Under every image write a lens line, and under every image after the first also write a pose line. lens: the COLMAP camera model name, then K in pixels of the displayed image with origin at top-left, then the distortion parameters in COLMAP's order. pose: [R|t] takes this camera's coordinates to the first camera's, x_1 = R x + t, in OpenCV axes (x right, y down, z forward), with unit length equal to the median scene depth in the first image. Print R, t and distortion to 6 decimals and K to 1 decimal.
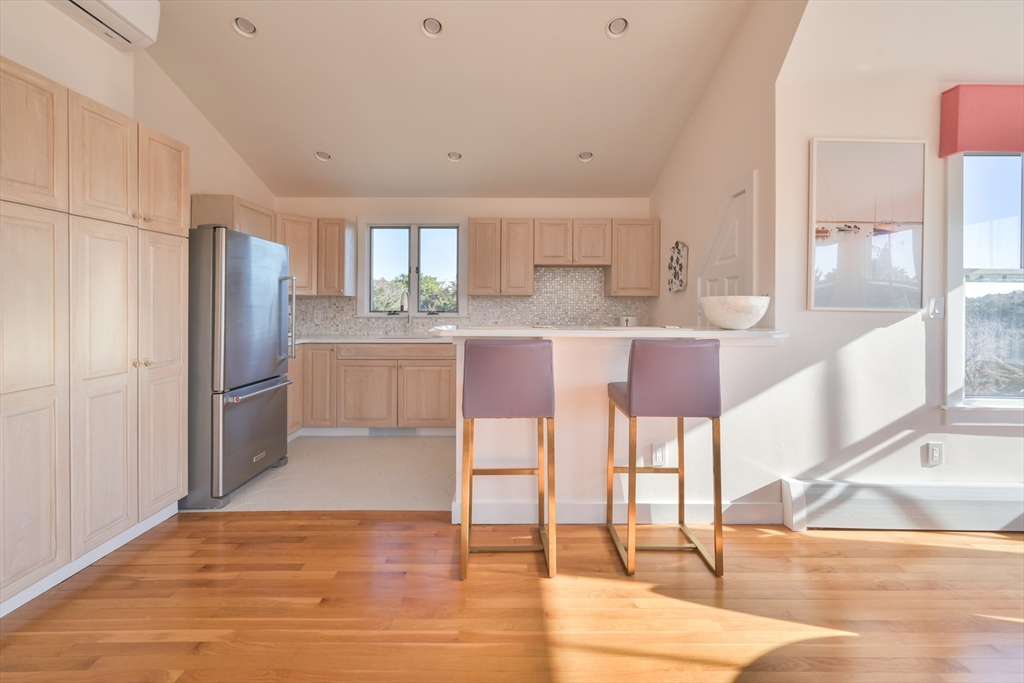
lens RADIAL K [[420.1, 0, 512.6], [0, 420.1, 319.6], [0, 0, 1]] dist [-0.001849, -0.000381]
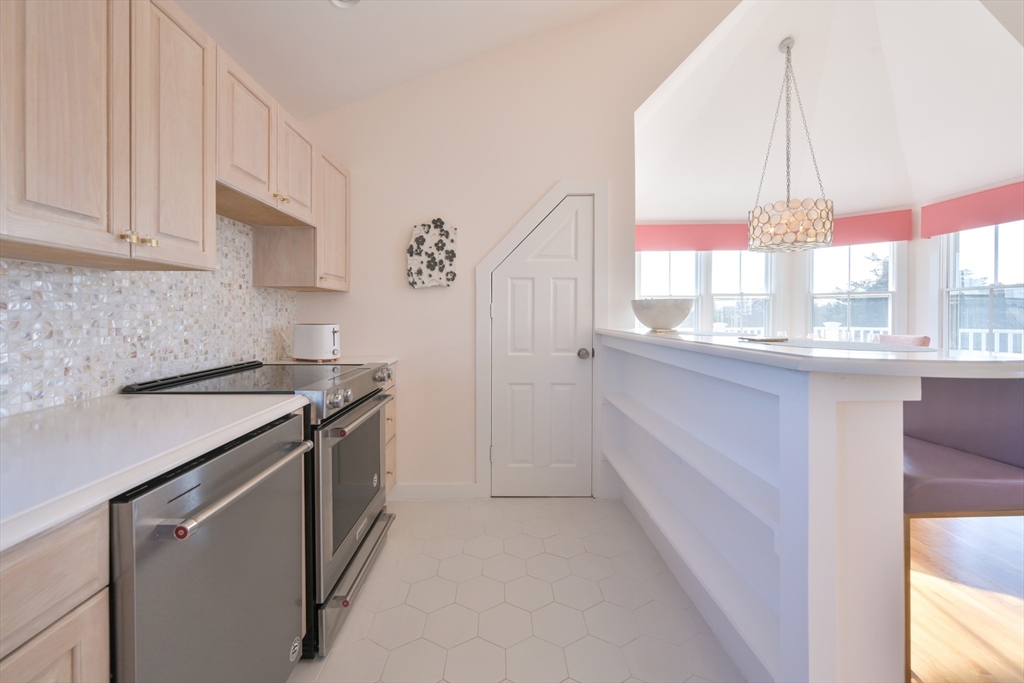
lens RADIAL K [[420.1, 0, 512.6], [0, 420.1, 319.6], [0, 0, 1]] dist [-0.001849, -0.000381]
pose [[-0.026918, -0.018803, 0.999461, -0.298467], [0.026535, 0.999457, 0.019518, -0.018511], [-0.999285, 0.027046, -0.026404, 0.769208]]
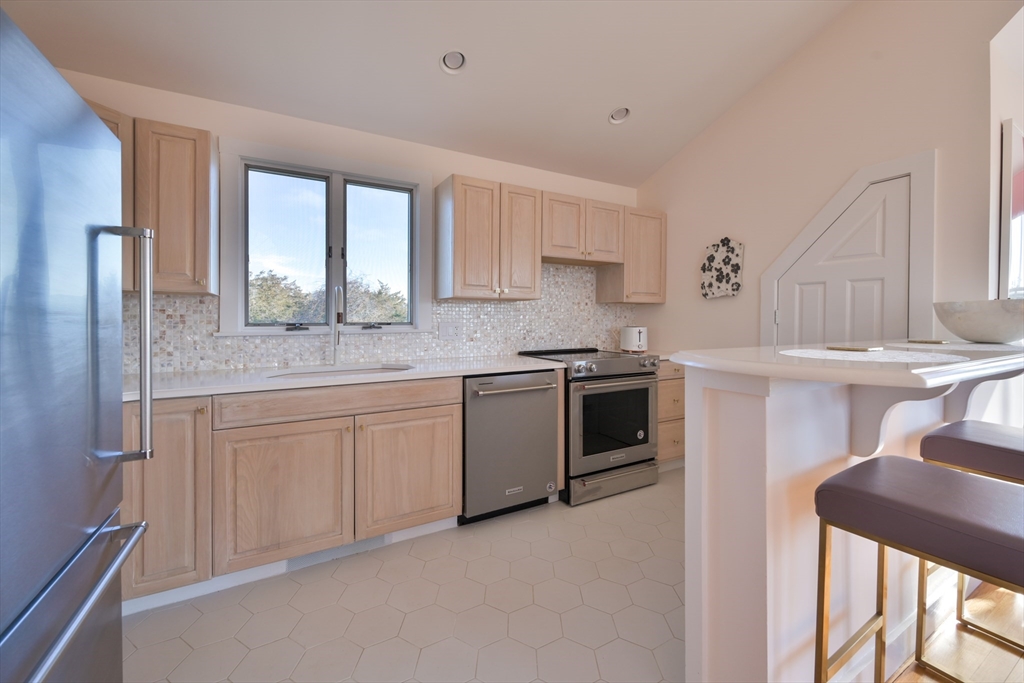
lens RADIAL K [[420.1, 0, 512.6], [0, 420.1, 319.6], [0, 0, 1]] dist [-0.001849, -0.000381]
pose [[0.867658, -0.005955, 0.497125, -0.345966], [0.017051, 0.999696, -0.017787, -0.011892], [-0.496868, 0.023909, 0.867497, 0.414737]]
